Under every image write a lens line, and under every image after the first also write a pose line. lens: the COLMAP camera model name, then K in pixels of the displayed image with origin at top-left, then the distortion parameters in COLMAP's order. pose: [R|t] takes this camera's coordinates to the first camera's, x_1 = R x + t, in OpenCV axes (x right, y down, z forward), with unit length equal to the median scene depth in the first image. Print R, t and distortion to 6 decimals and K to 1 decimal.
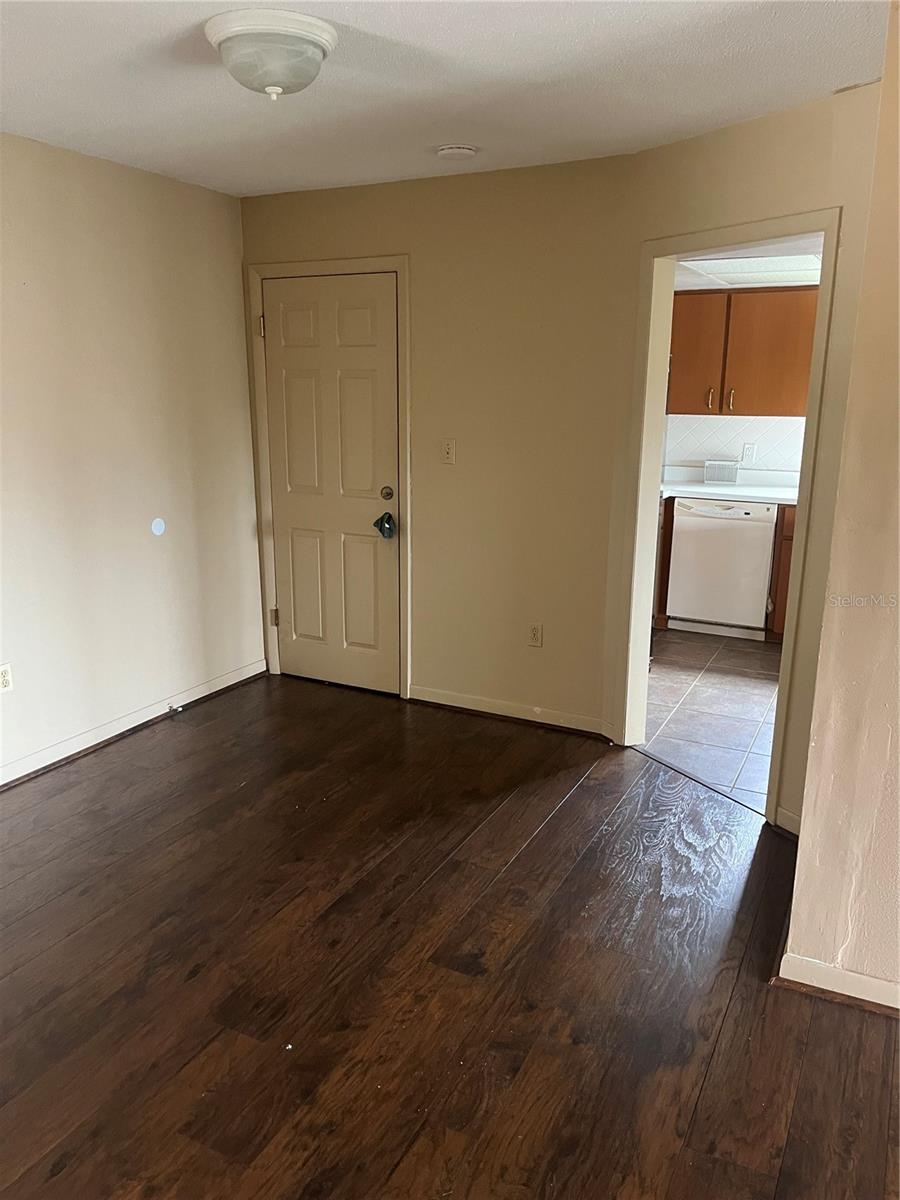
lens RADIAL K [[896.8, 0, 449.6], [0, 896.8, 603.4], [0, 0, 1]] dist [0.054177, -0.072236]
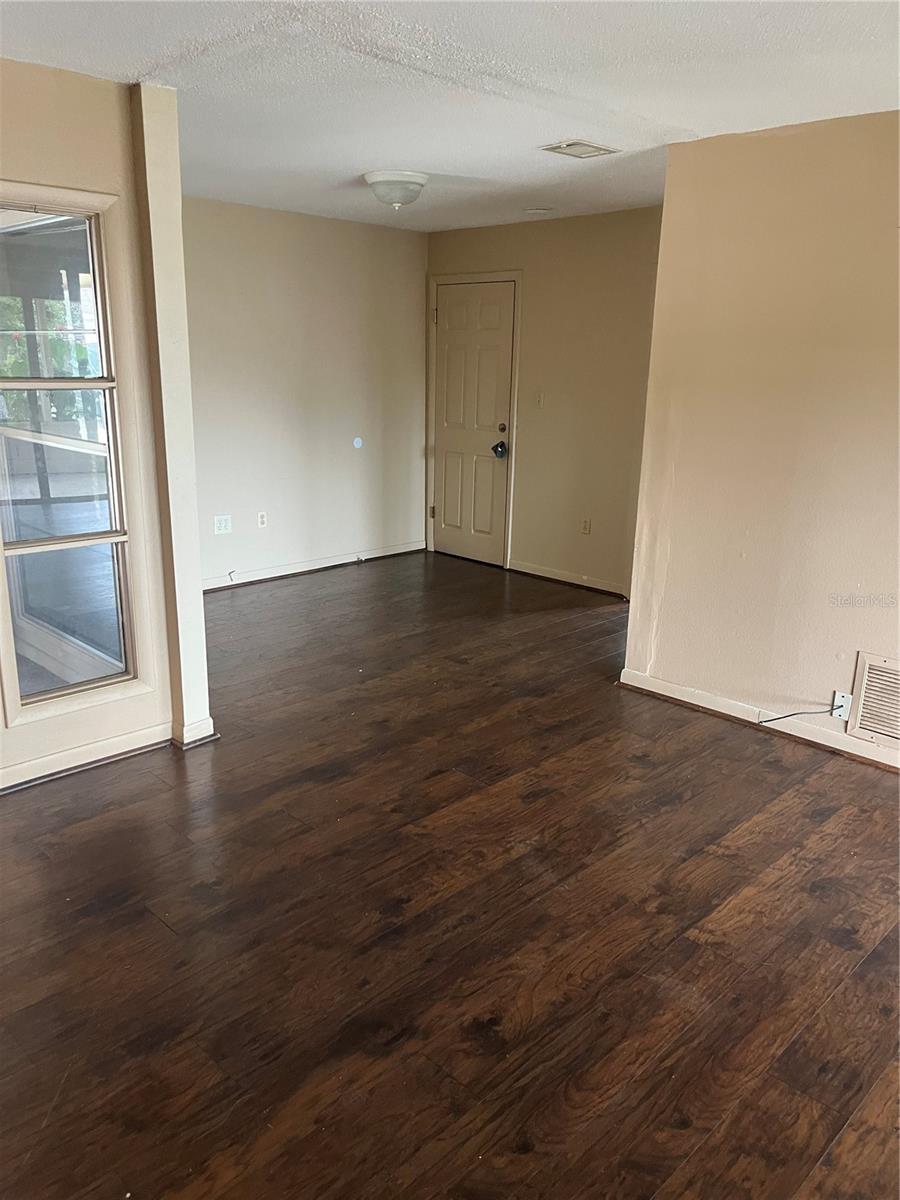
lens RADIAL K [[896.8, 0, 443.8], [0, 896.8, 596.9], [0, 0, 1]] dist [0.054177, -0.072236]
pose [[0.953114, 0.091225, -0.288532, 0.291906], [-0.085634, 0.995814, 0.031971, 0.116878], [0.290241, -0.005764, 0.956936, -0.461644]]
